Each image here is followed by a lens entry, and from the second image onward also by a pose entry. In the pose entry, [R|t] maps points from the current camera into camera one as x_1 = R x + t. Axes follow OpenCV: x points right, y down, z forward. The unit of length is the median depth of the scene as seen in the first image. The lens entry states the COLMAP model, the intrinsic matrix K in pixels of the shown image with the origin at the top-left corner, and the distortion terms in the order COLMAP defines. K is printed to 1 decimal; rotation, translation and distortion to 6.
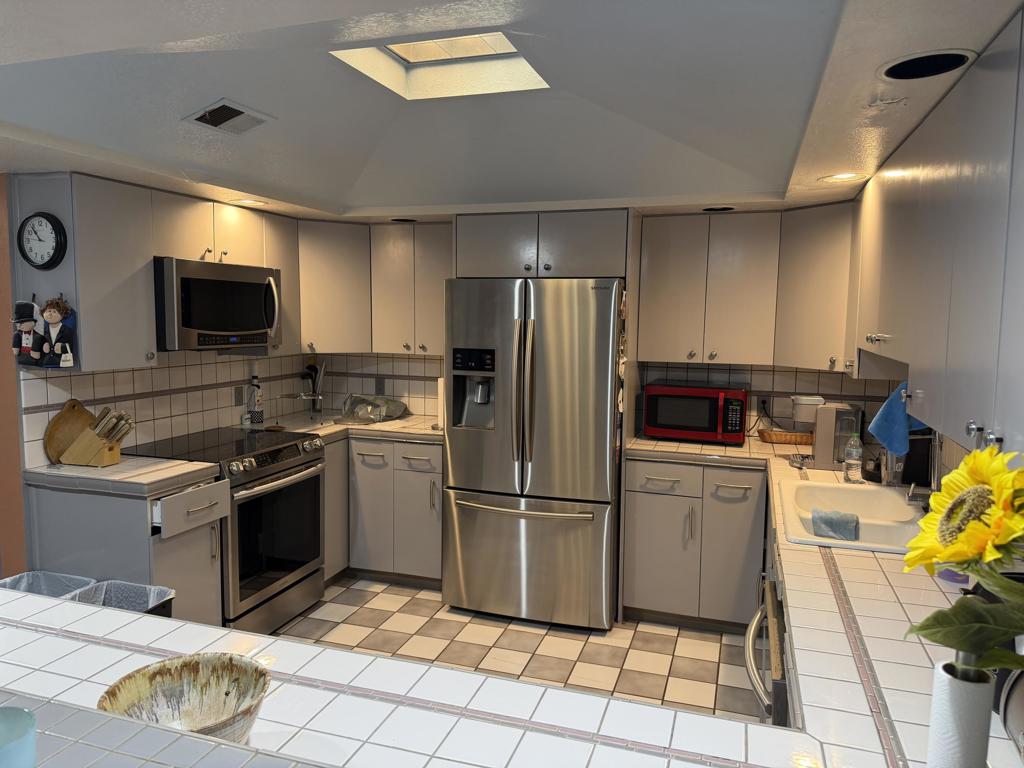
lens RADIAL K [[709.3, 0, 511.7], [0, 709.3, 381.9], [0, 0, 1]] dist [0.146681, -0.264951]
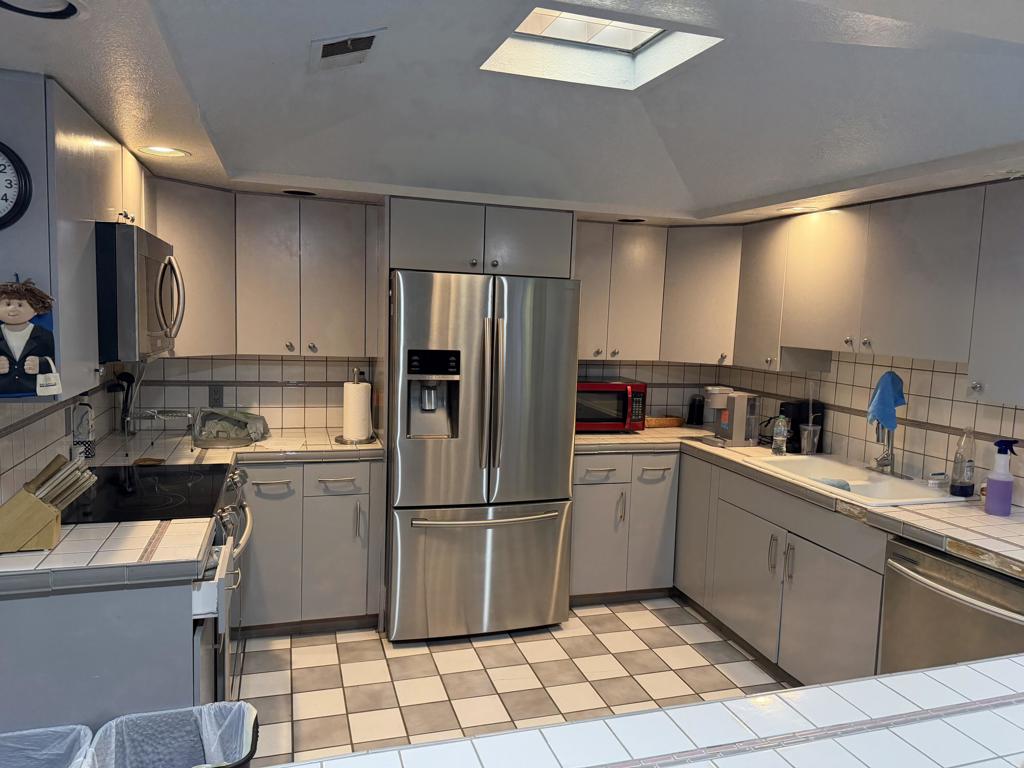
lens RADIAL K [[718.2, 0, 518.1], [0, 718.2, 383.9], [0, 0, 1]] dist [0.145993, -0.193074]
pose [[0.809871, -0.042780, 0.585045, -0.508331], [0.030333, 0.999057, 0.031064, -0.029190], [-0.585823, -0.007412, 0.810405, 0.198688]]
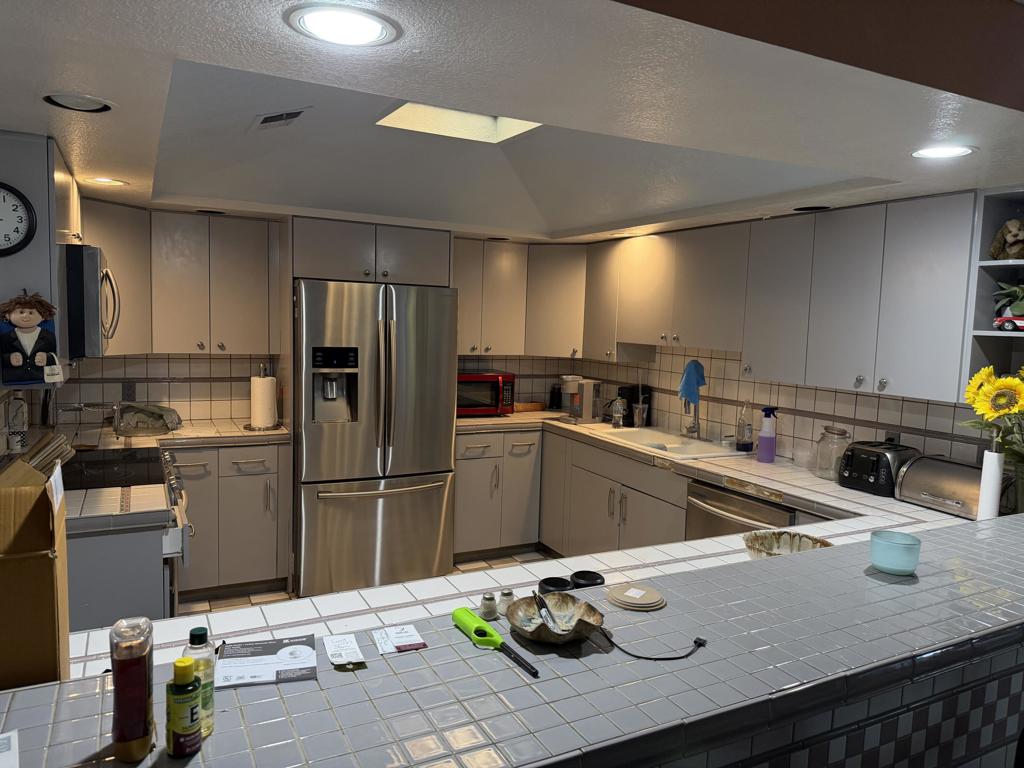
lens RADIAL K [[718.2, 0, 518.1], [0, 718.2, 383.9], [0, 0, 1]] dist [0.145993, -0.193074]
pose [[0.694343, -0.058260, 0.717282, -0.650320], [0.045542, 0.998277, 0.036999, -0.019939], [-0.718201, 0.006977, 0.695800, 0.050757]]
